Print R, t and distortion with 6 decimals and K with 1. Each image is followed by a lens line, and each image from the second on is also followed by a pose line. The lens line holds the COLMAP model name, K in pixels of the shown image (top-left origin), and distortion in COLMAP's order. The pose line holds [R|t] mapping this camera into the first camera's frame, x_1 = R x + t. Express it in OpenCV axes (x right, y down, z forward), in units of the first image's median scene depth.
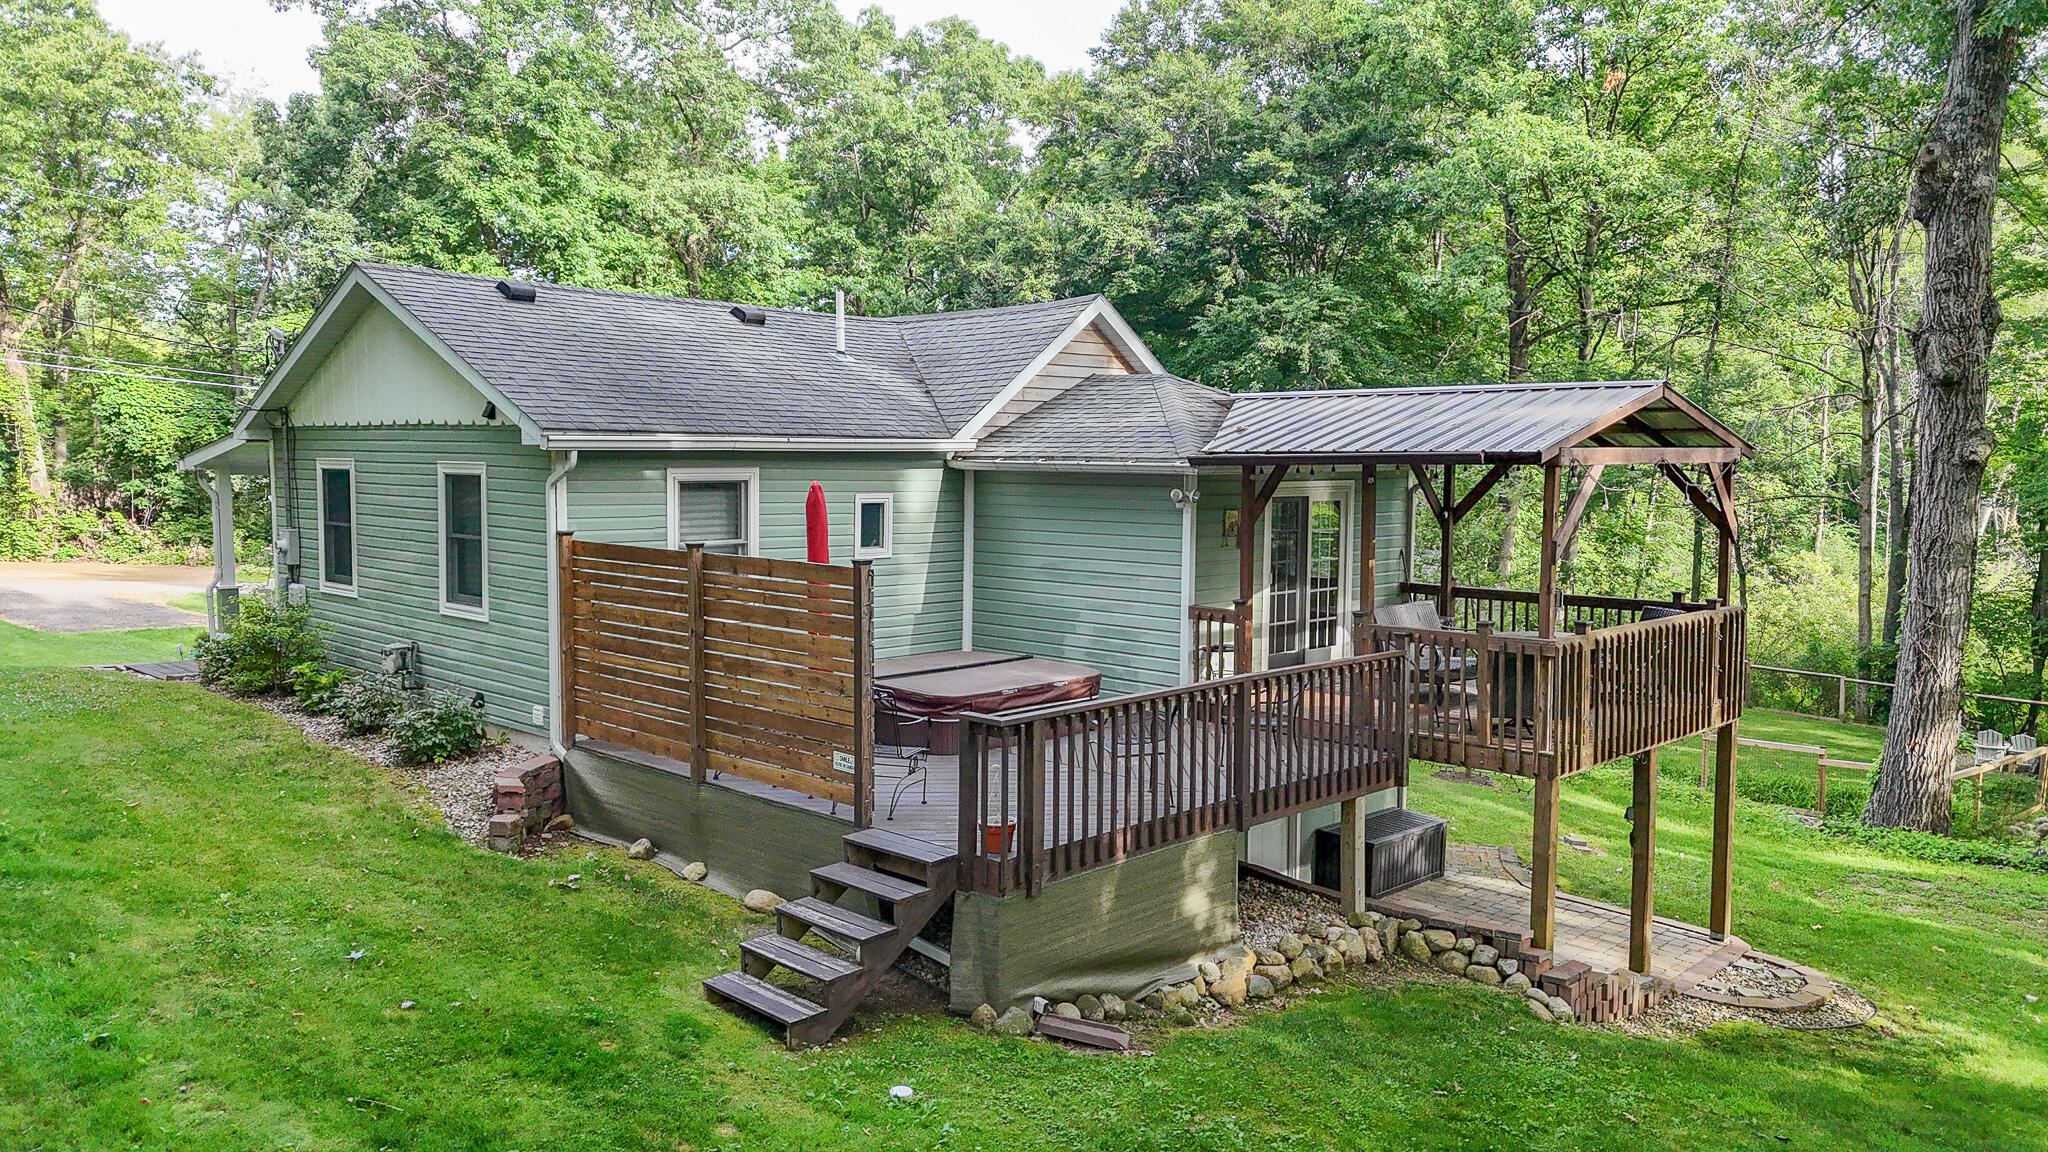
lens RADIAL K [[1495.4, 0, 1025.7], [0, 1495.4, 569.5], [0, 0, 1]] dist [0.055381, -0.055252]
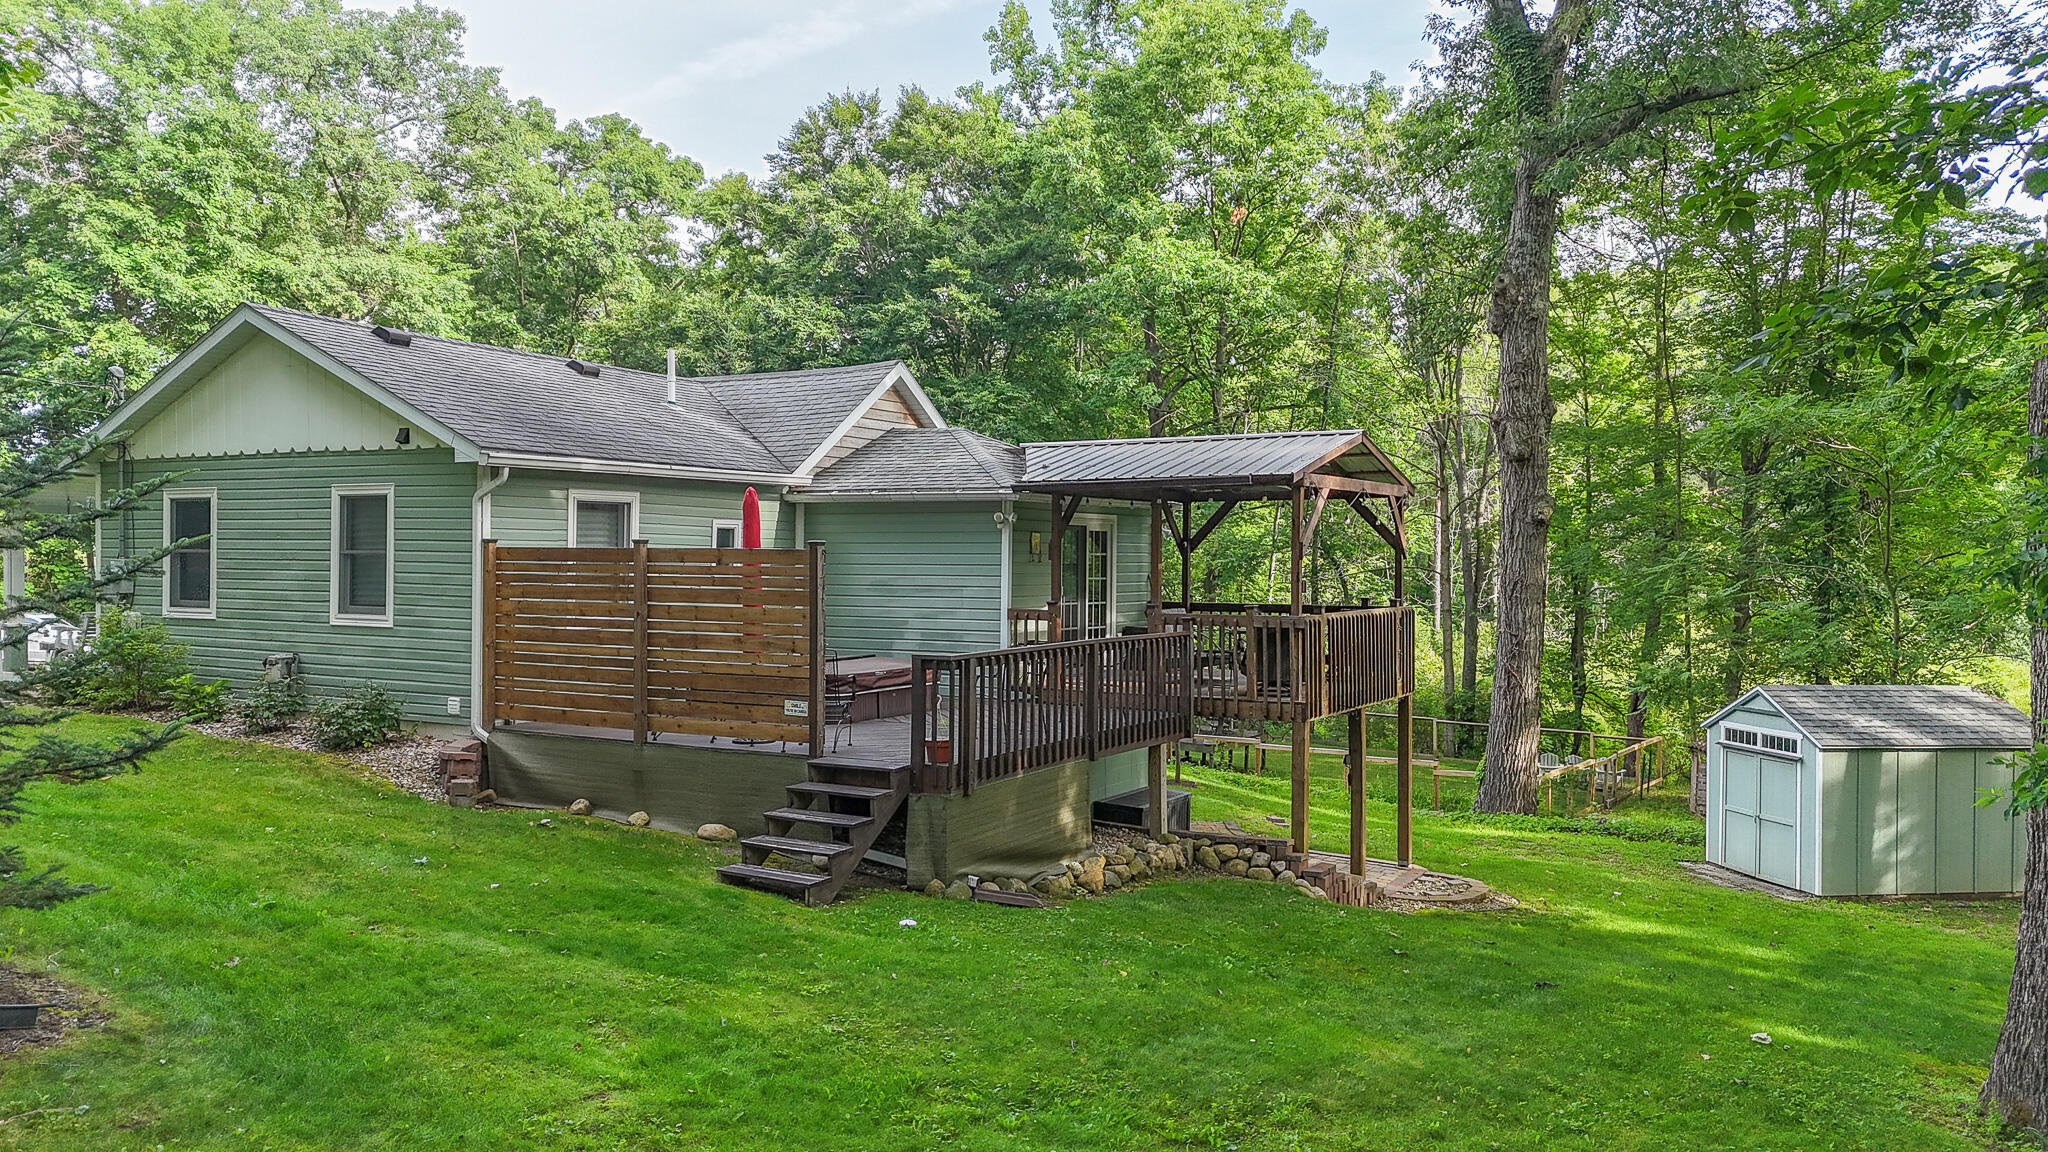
lens RADIAL K [[1495.4, 0, 1031.2], [0, 1495.4, 565.6], [0, 0, 1]] dist [0.055381, -0.055252]
pose [[0.967475, -0.001272, 0.252965, -0.154797], [0.019472, 0.997395, -0.069456, 0.063802], [-0.252218, 0.072122, 0.964979, -0.158120]]
